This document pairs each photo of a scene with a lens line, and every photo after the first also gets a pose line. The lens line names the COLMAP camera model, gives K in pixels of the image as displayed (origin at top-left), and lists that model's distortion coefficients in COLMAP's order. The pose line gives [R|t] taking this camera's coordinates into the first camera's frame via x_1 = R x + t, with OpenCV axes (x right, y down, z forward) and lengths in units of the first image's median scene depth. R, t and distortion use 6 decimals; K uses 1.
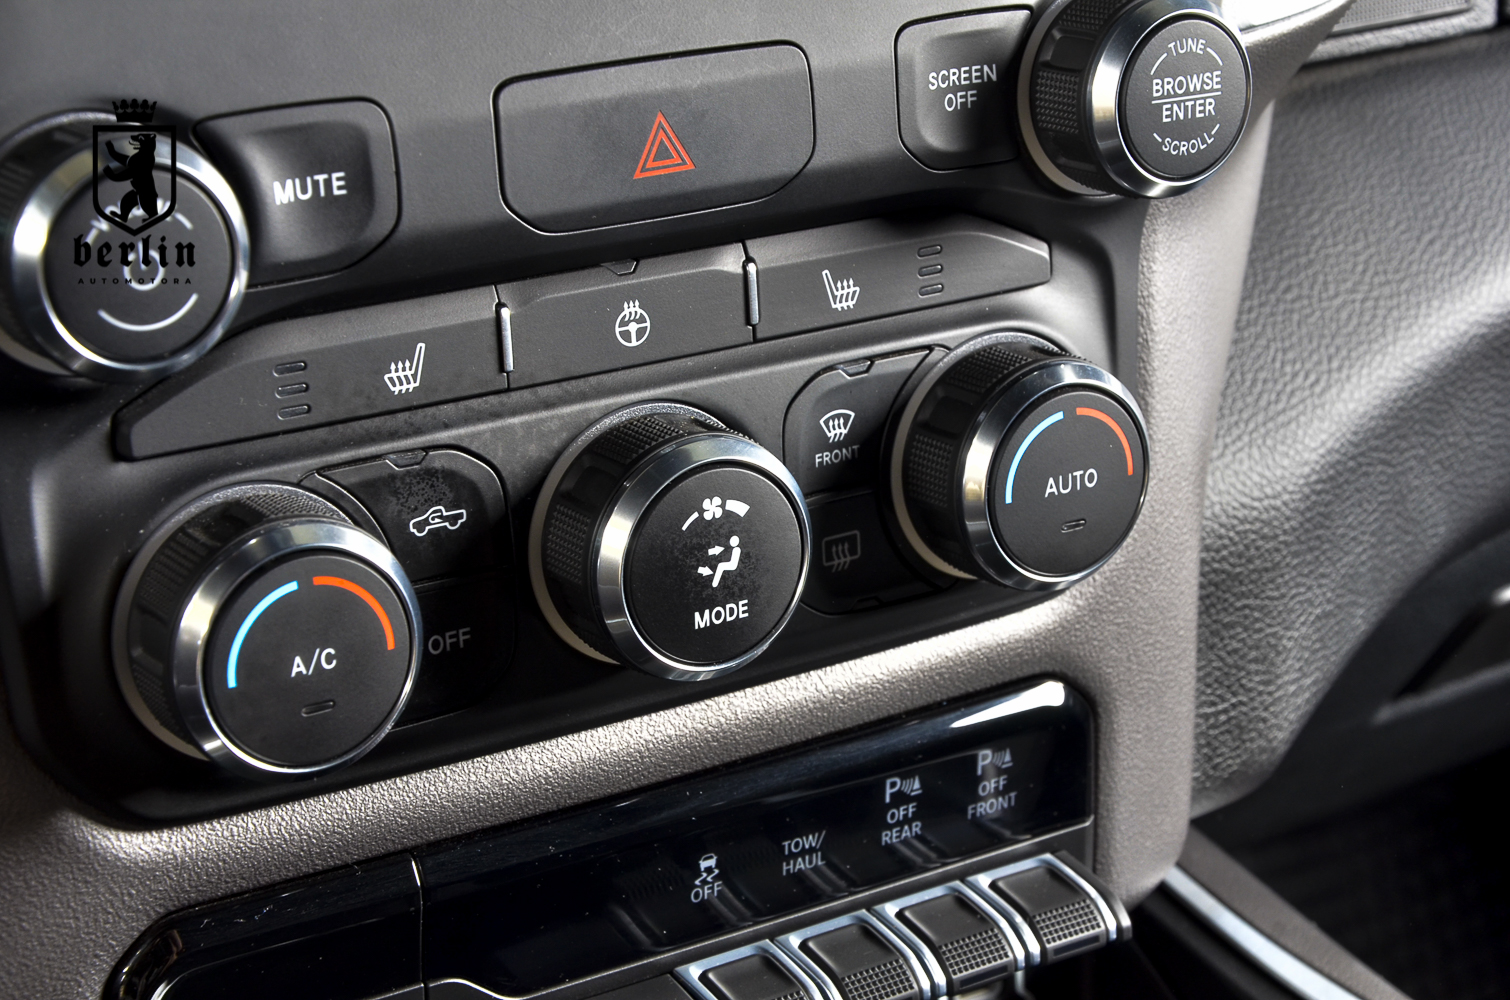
lens RADIAL K [[3065.8, 0, 755.0], [0, 3065.8, 500.0], [0, 0, 1]] dist [-0.009663, 0.166952]
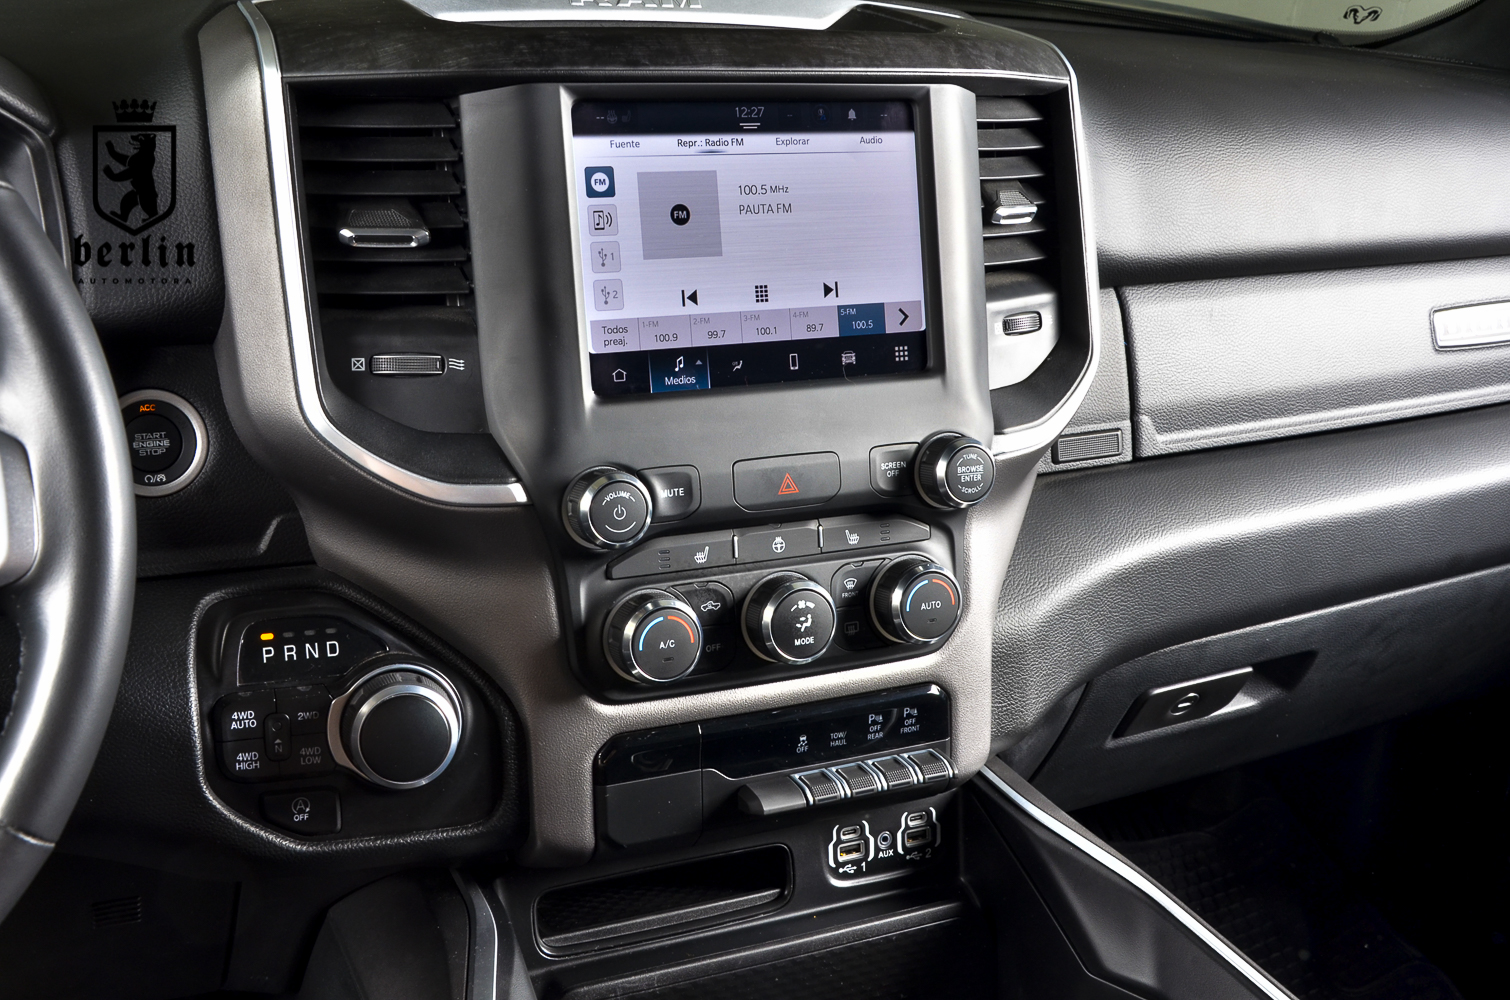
lens RADIAL K [[1778.8, 0, 755.0], [0, 1778.8, 500.0], [0, 0, 1]] dist [0.009635, 0.001116]
pose [[0.993490, 0.018483, -0.112406, 0.127605], [-0.035128, 0.988371, -0.147950, 0.152655], [0.108364, 0.150936, 0.982586, -0.691306]]
